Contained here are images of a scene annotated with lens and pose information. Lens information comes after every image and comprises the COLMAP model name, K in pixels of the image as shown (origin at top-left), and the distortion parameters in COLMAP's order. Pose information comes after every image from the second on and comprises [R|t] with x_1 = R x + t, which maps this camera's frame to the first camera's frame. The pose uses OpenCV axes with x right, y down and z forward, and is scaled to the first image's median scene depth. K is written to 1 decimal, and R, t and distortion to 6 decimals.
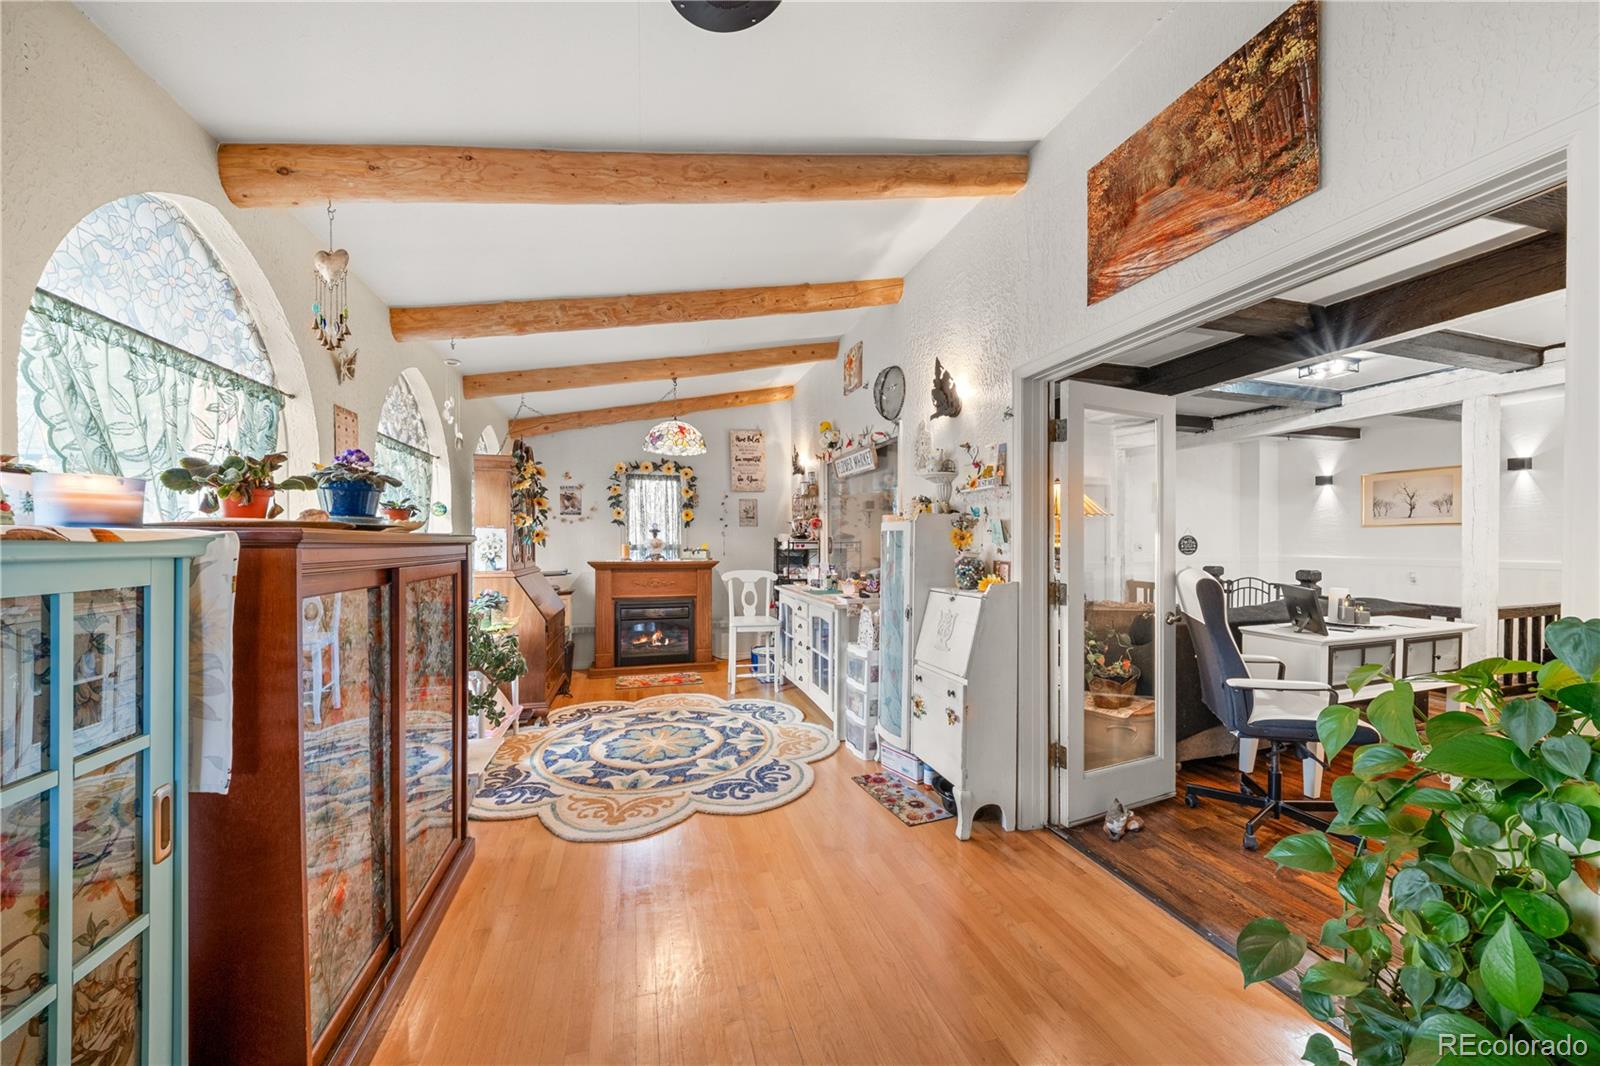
lens RADIAL K [[557.8, 0, 799.8], [0, 557.8, 546.8], [0, 0, 1]] dist [0.000528, -0.003536]
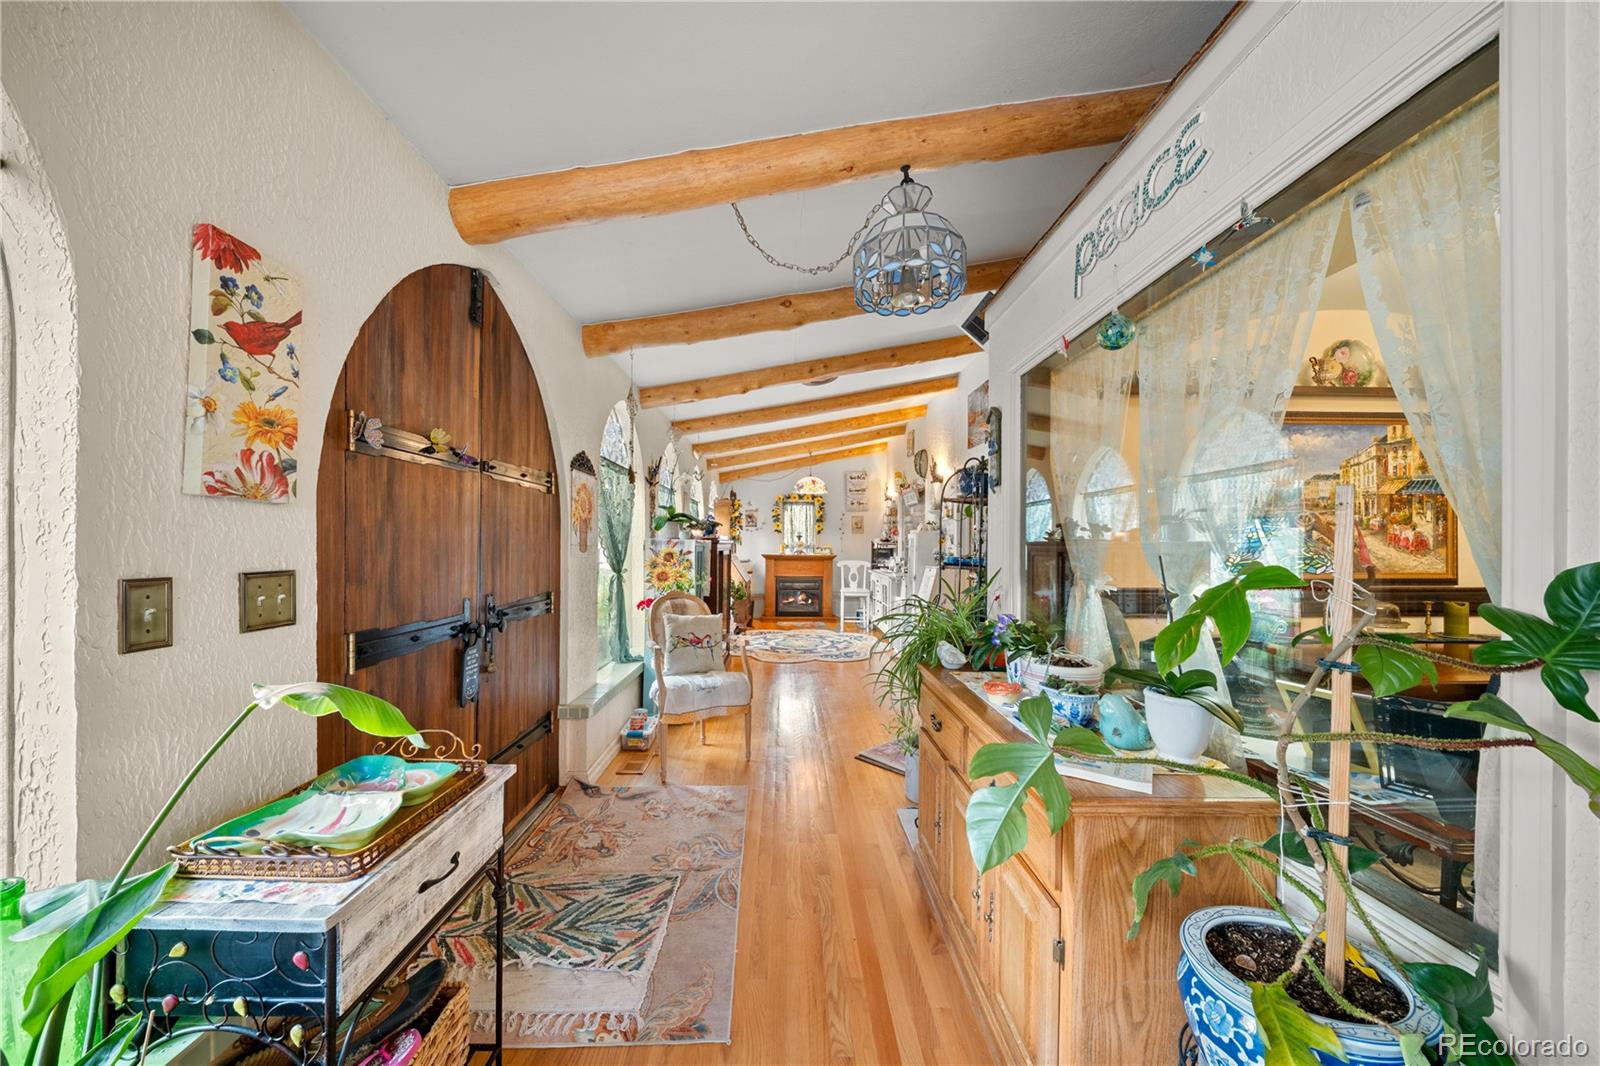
lens RADIAL K [[557.8, 0, 800.8], [0, 557.8, 542.5], [0, 0, 1]] dist [0.000528, -0.003536]
pose [[0.968142, 0.005649, -0.250337, 0.167247], [-0.008050, 0.999931, -0.008568, 0.003882], [0.250272, 0.010310, 0.968121, -0.631923]]
